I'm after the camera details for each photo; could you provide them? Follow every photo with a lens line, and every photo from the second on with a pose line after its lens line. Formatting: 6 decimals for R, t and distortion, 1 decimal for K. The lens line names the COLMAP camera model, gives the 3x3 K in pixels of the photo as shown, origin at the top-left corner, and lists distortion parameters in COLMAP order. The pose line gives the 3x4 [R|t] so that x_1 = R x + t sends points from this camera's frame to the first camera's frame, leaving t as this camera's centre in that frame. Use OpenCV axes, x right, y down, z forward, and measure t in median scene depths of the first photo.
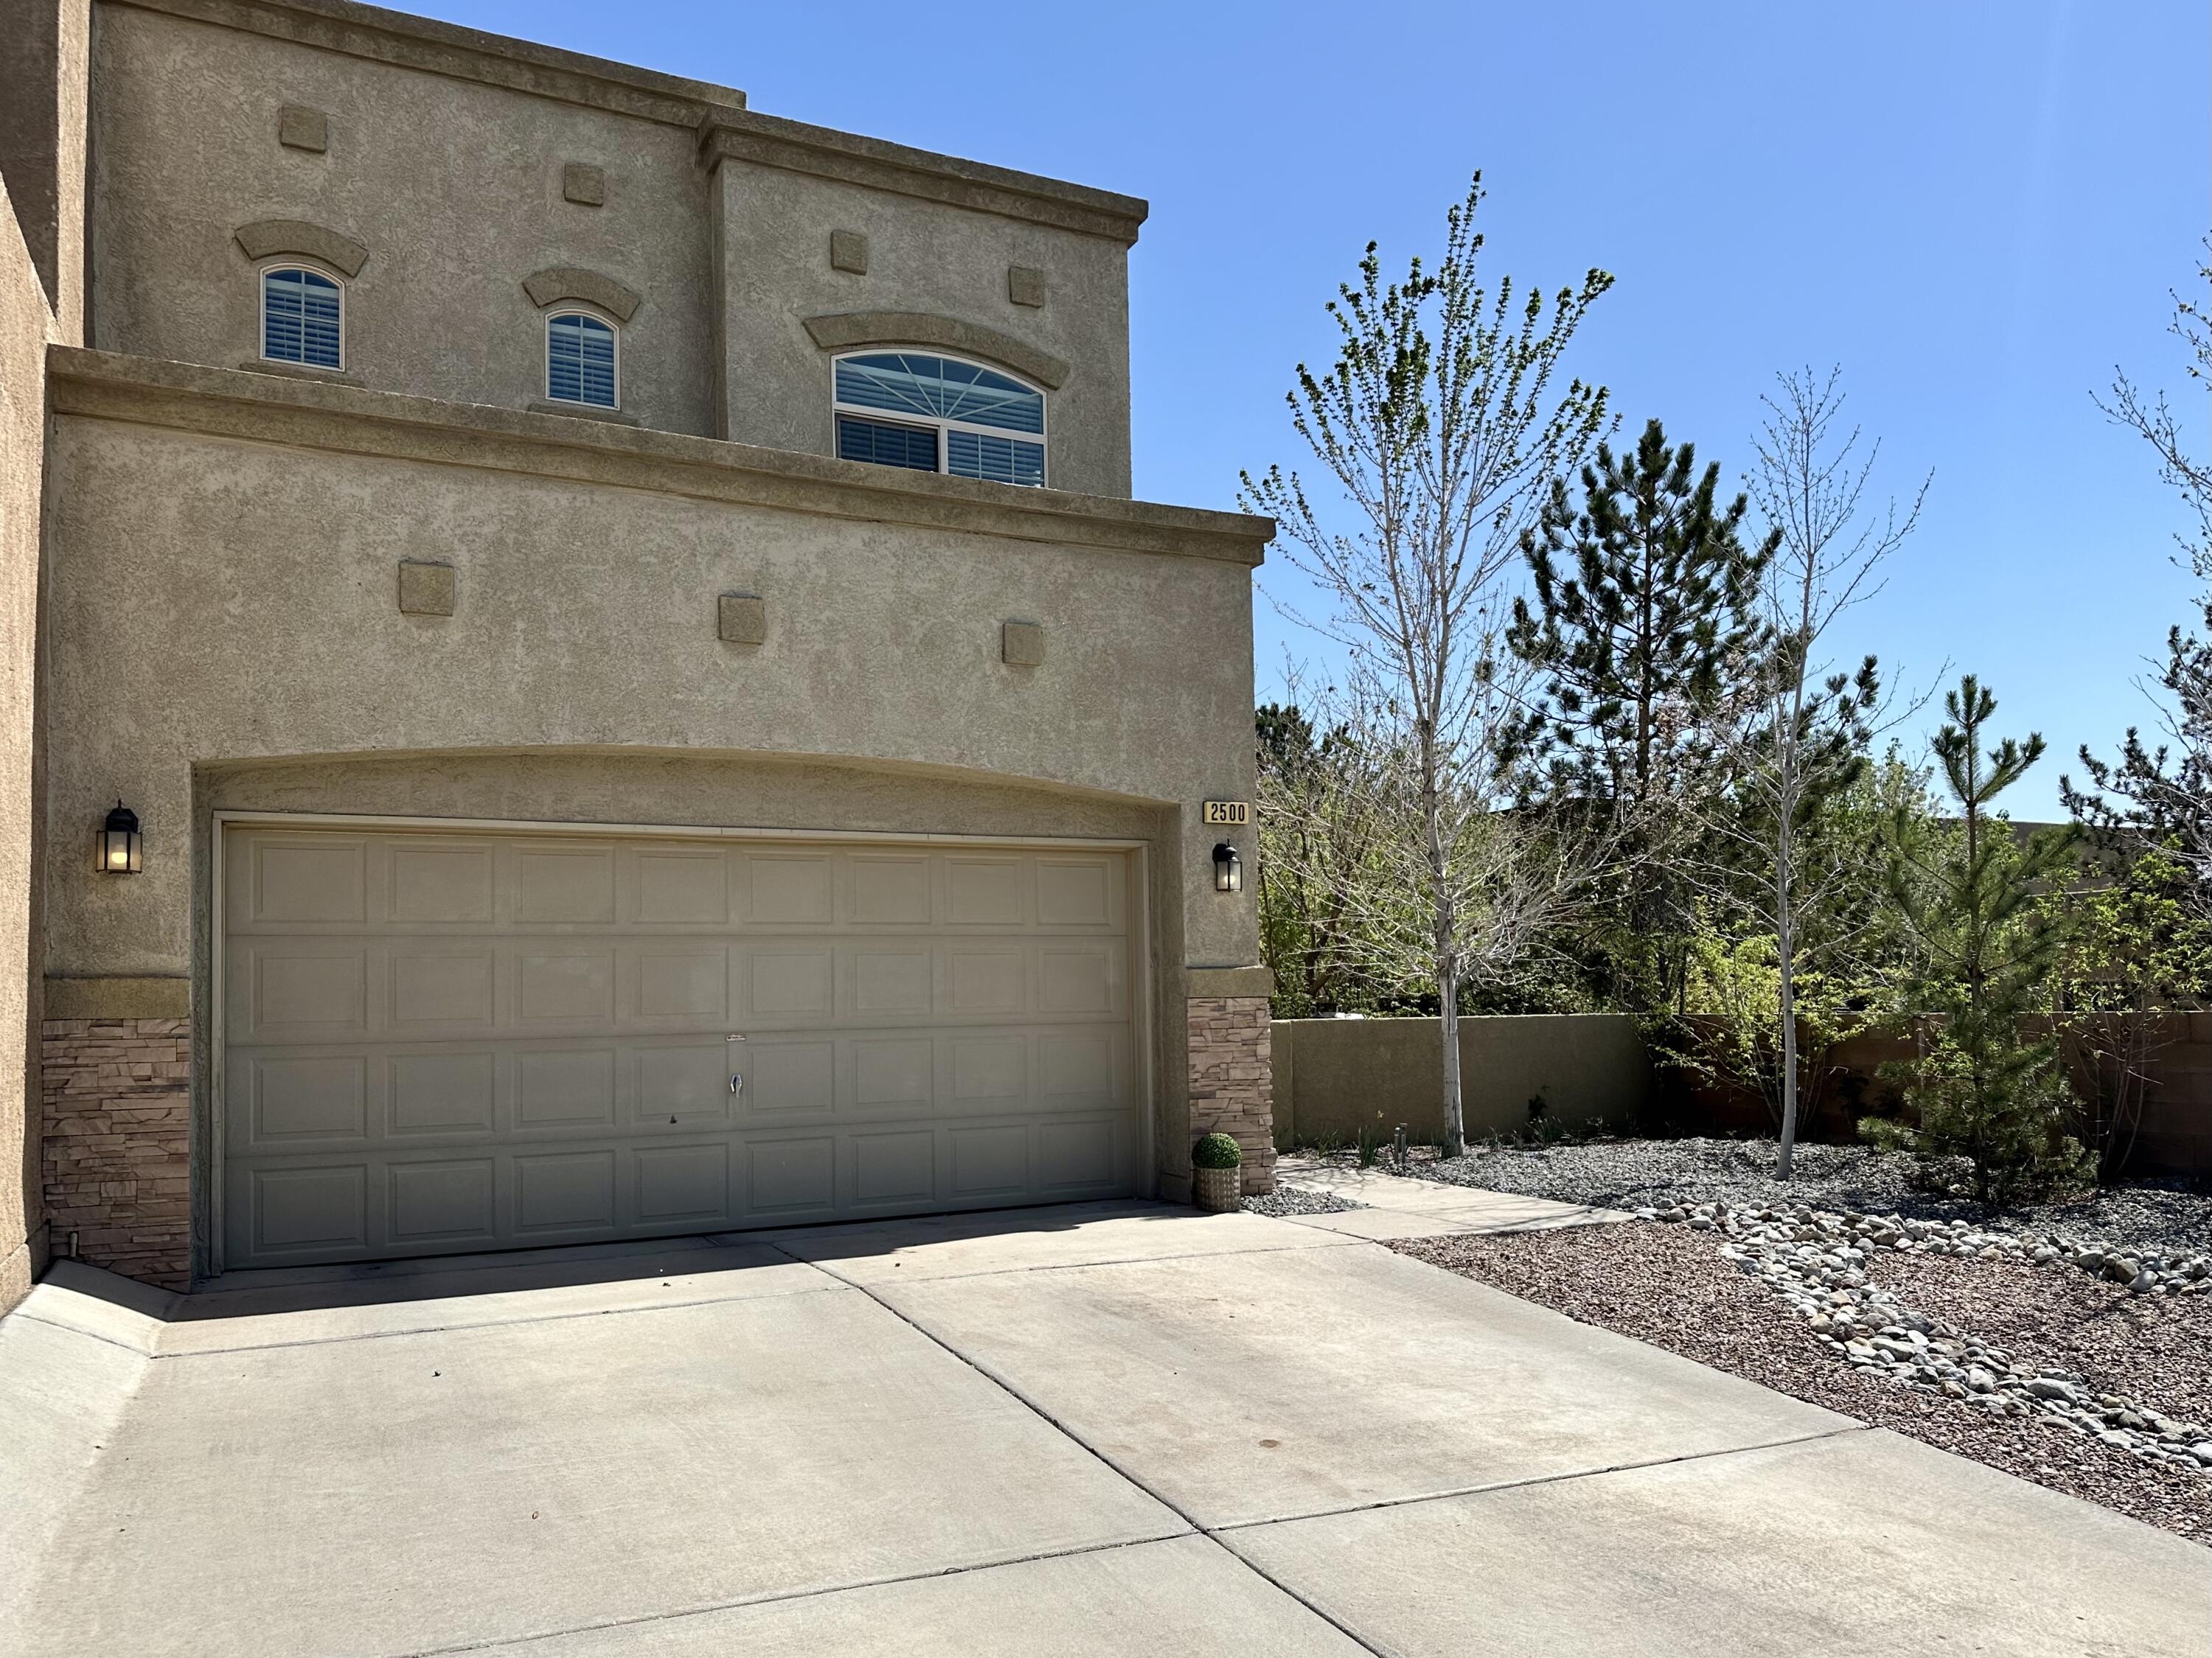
lens RADIAL K [[1590.4, 0, 1111.7], [0, 1590.4, 930.9], [0, 0, 1]] dist [0.115088, -0.146770]
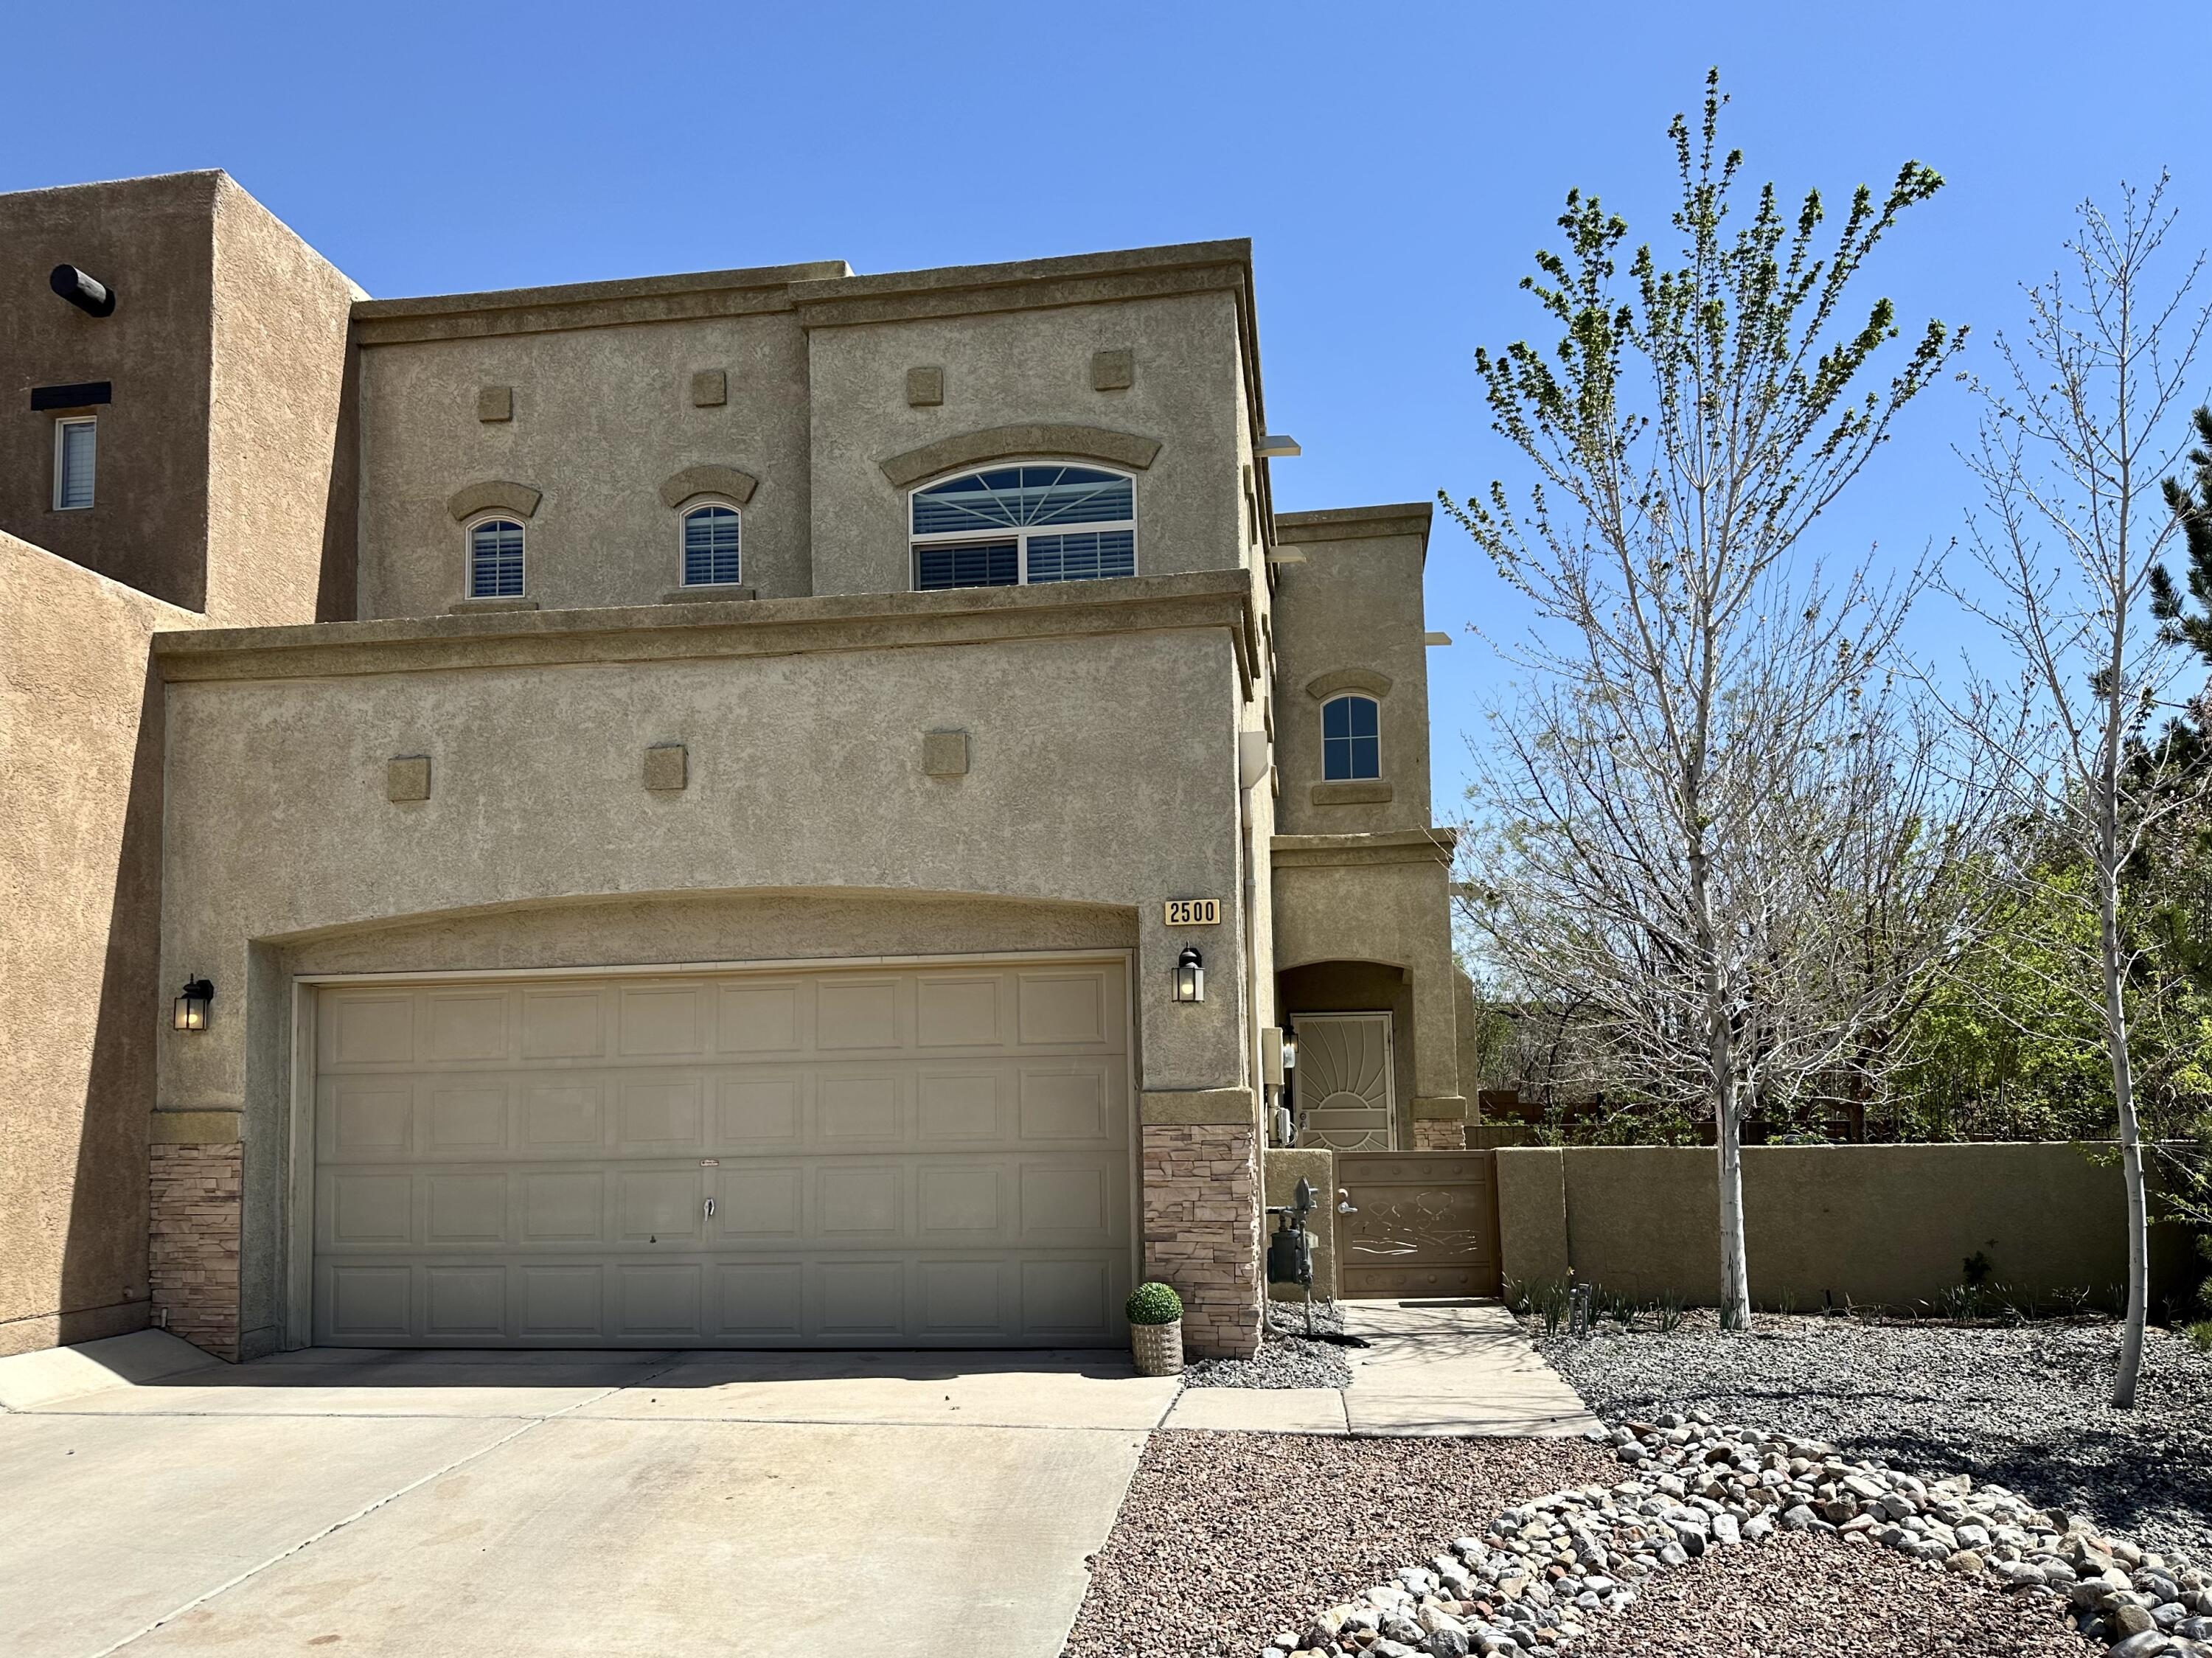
lens RADIAL K [[1587.9, 0, 1109.2], [0, 1587.9, 983.8], [0, 0, 1]] dist [0.102104, -0.134094]
pose [[0.827771, -0.043554, -0.559373, 0.568708], [0.026635, 0.998909, -0.038362, -0.003074], [0.560433, 0.016856, 0.828028, 0.276785]]
